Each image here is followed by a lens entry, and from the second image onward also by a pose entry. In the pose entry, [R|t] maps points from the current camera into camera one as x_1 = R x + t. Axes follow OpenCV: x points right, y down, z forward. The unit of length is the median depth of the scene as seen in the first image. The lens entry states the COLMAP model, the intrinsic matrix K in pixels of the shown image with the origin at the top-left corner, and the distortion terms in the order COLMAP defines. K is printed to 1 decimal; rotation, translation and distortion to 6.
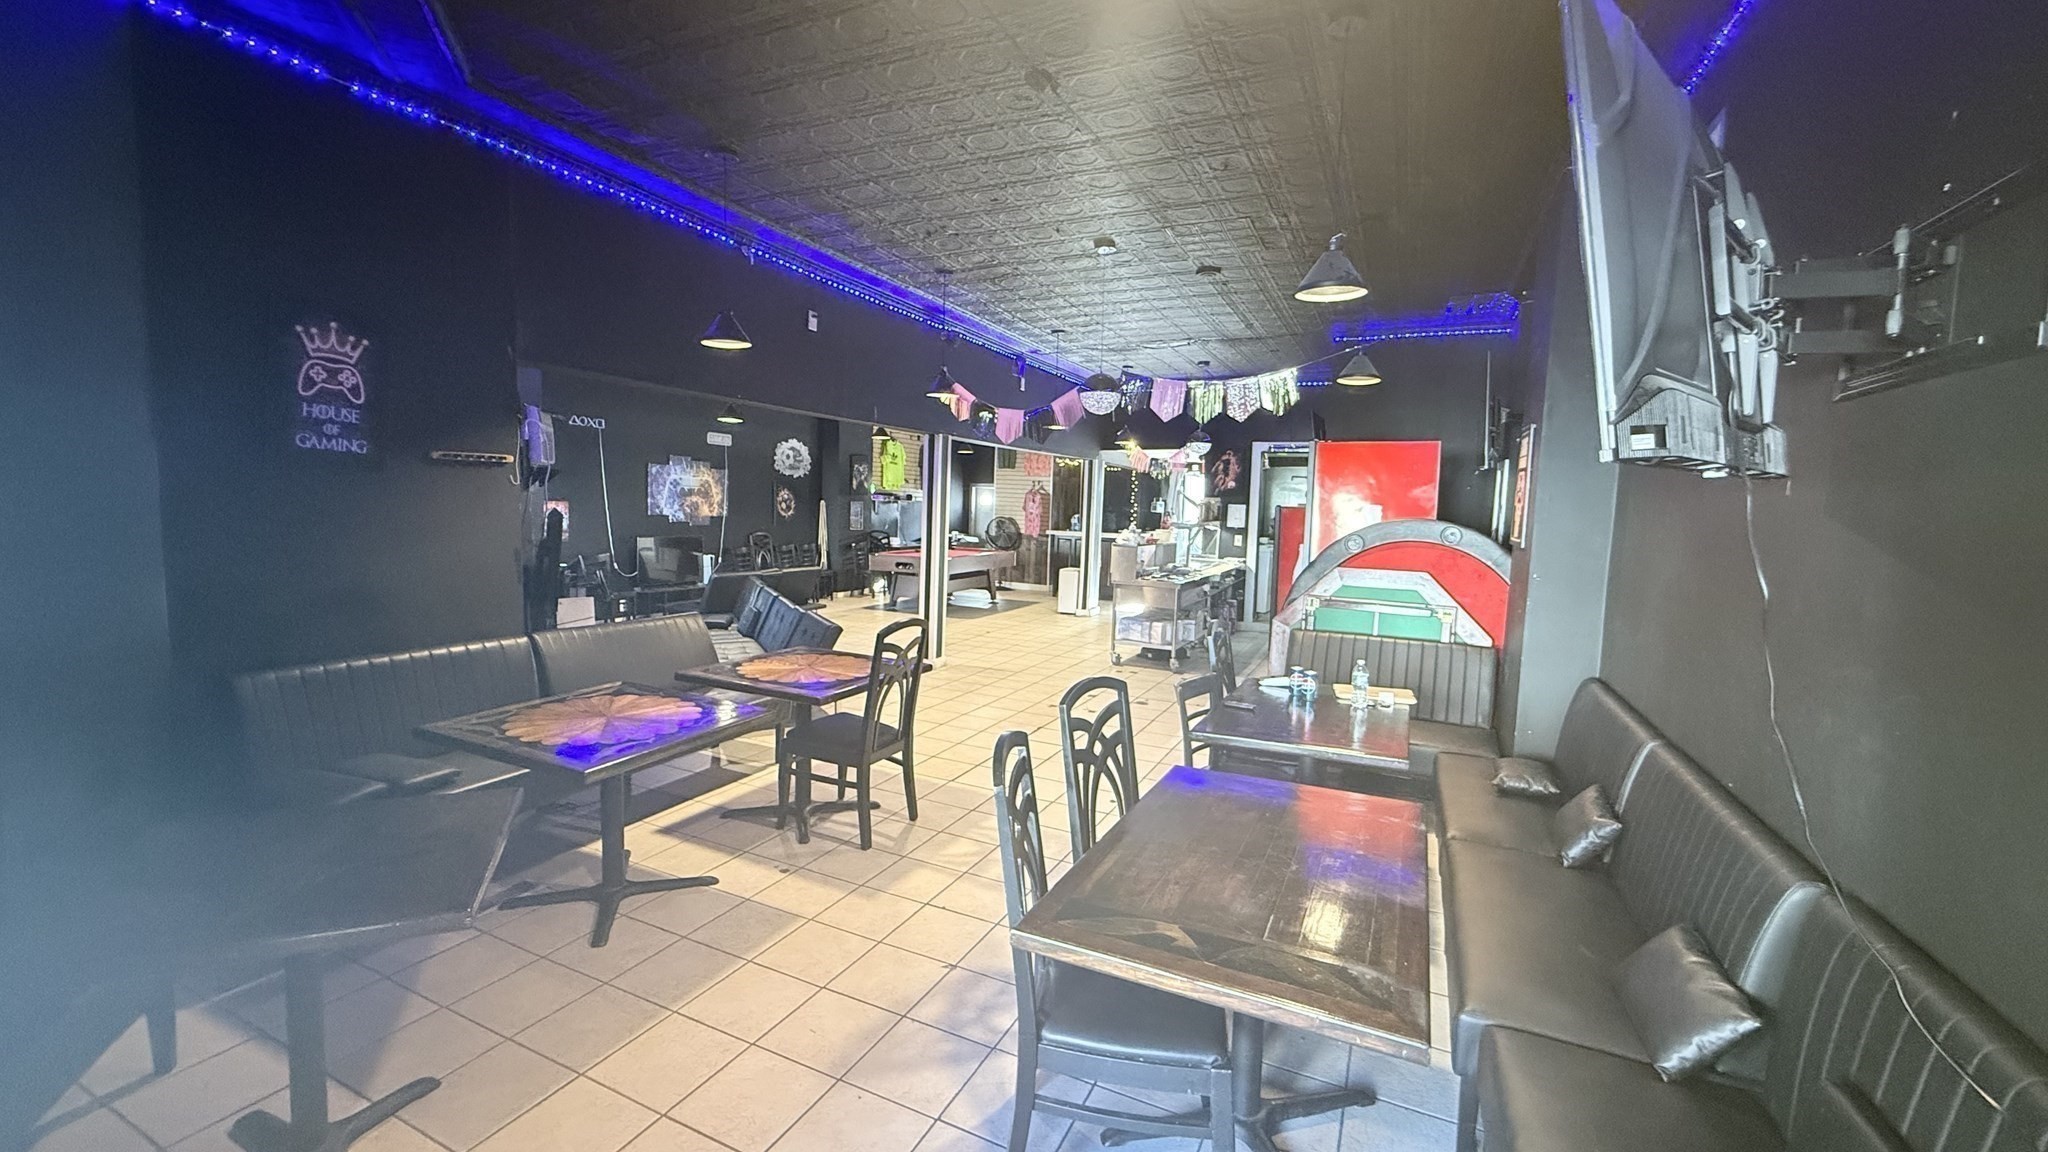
lens RADIAL K [[811.6, 0, 1023.8], [0, 811.6, 573.1], [0, 0, 1]] dist [-0.000935, 0.000156]
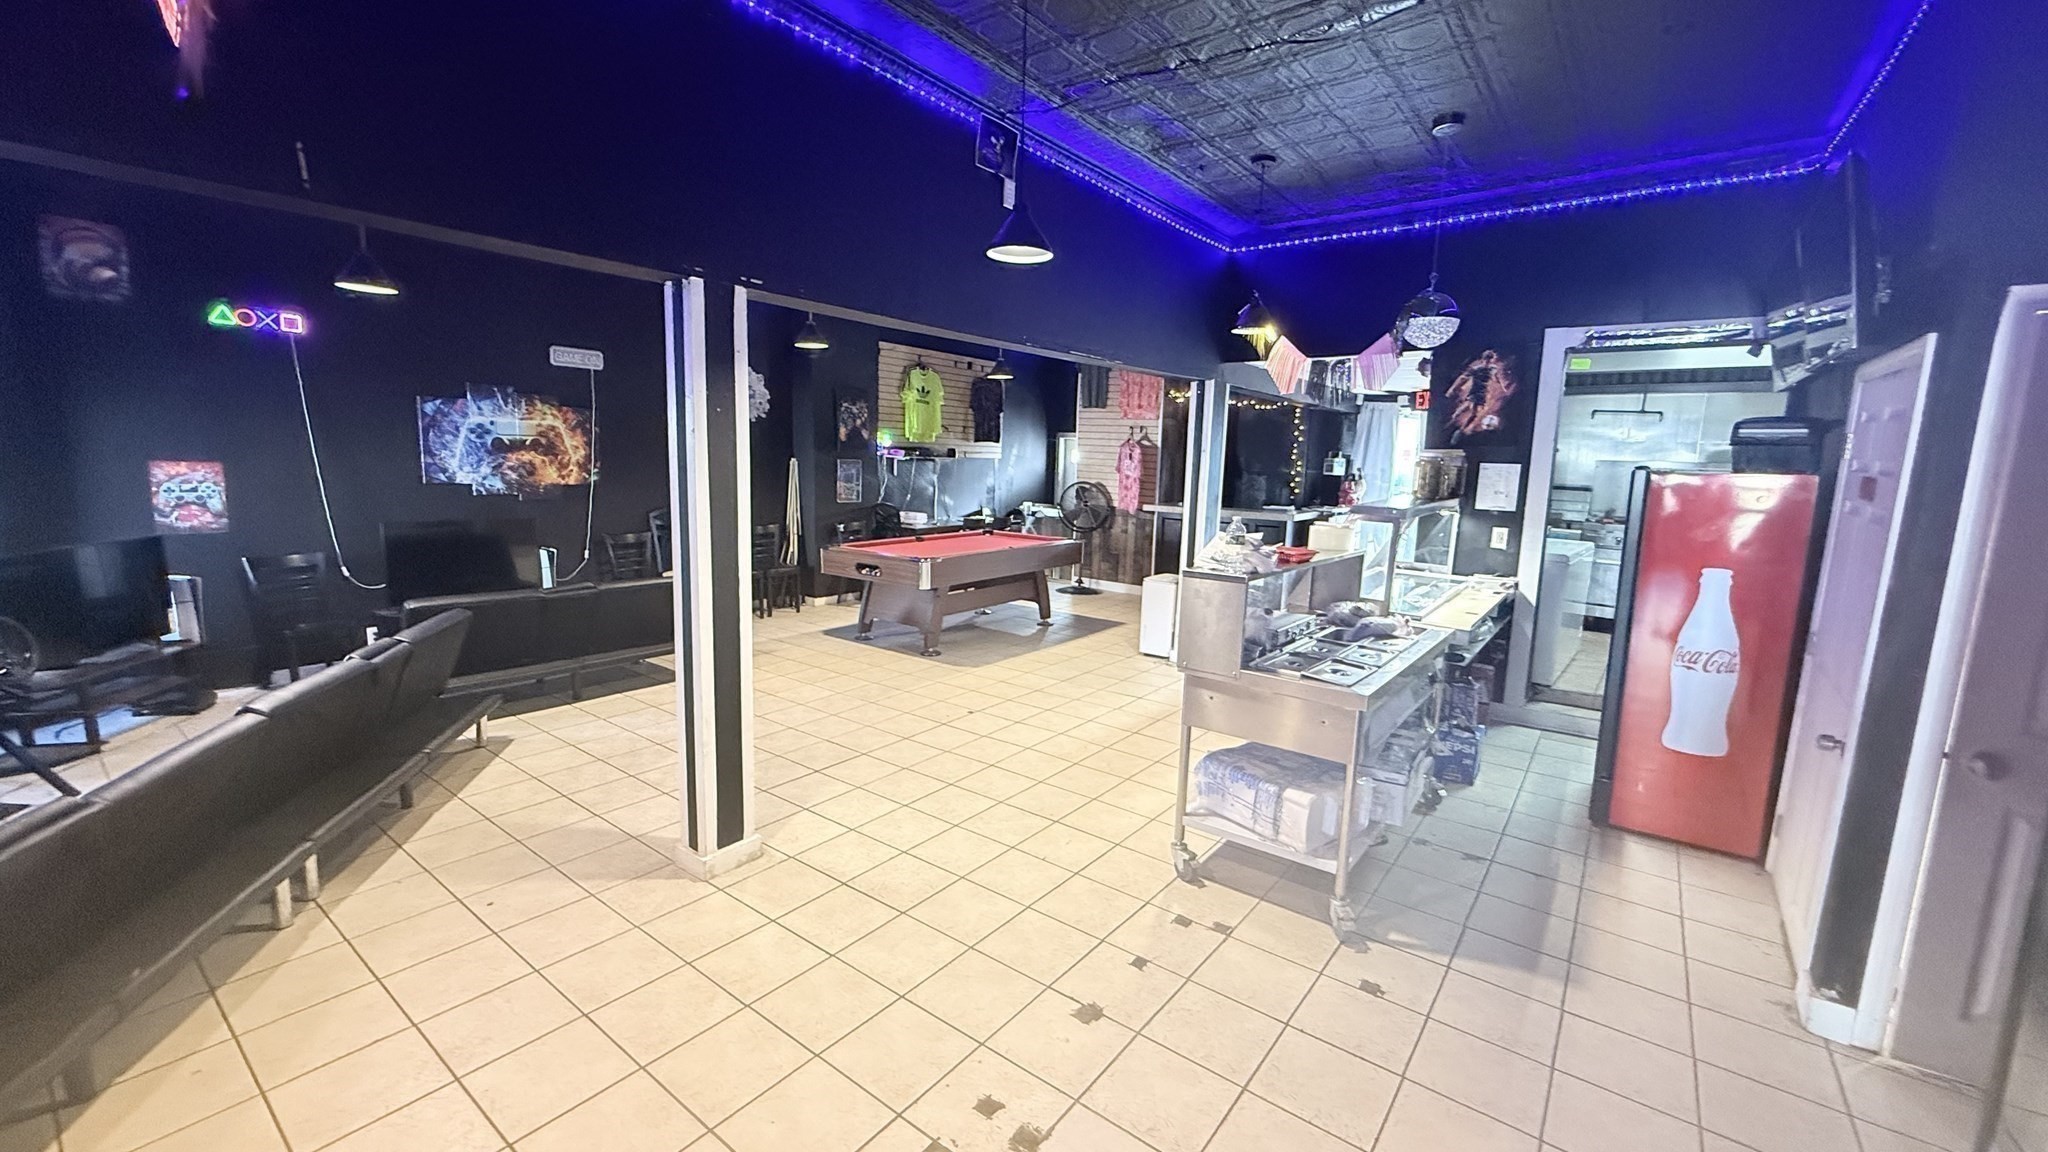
lens RADIAL K [[811.6, 0, 1023.1], [0, 811.6, 570.4], [0, 0, 1]] dist [-0.000935, 0.000156]
pose [[0.977333, 0.025350, -0.210185, 0.086464], [-0.015001, 0.998602, 0.050685, -0.040276], [0.211176, -0.046384, 0.976347, 0.455162]]
